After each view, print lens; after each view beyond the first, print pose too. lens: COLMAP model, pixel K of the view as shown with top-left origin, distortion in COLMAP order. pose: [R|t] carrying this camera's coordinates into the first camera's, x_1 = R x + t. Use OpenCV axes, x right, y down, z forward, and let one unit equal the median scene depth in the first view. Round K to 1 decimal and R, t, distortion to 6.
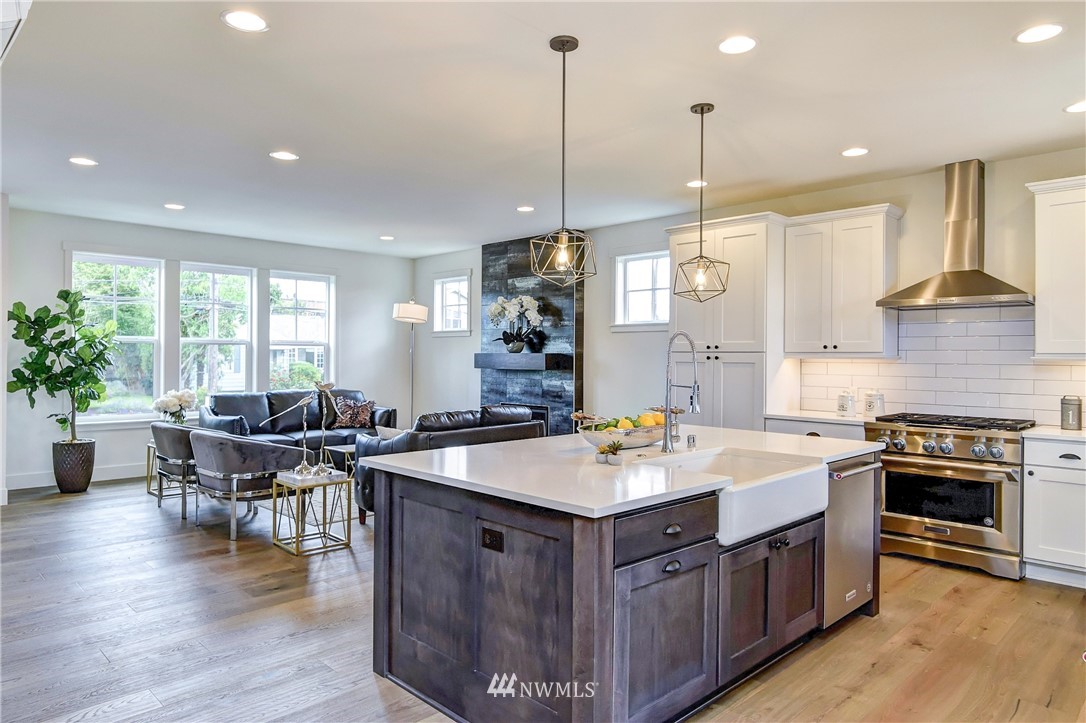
lens RADIAL K [[694.6, 0, 542.5], [0, 694.6, 360.6], [0, 0, 1]] dist [0.000296, -0.000007]
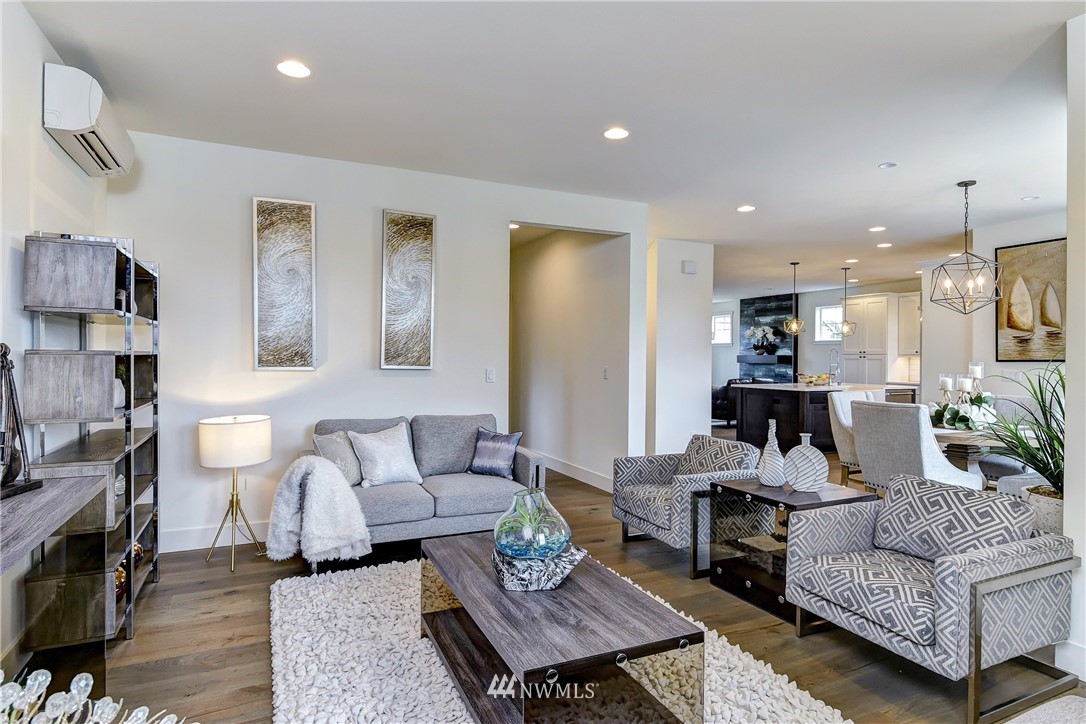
lens RADIAL K [[593.4, 0, 539.5], [0, 593.4, 359.7], [0, 0, 1]] dist [0.003302, 0.000167]
pose [[0.940844, -0.003475, -0.338822, -0.058472], [0.003261, 0.999994, -0.001202, 0.002330], [0.338824, 0.000026, 0.940850, -0.819360]]
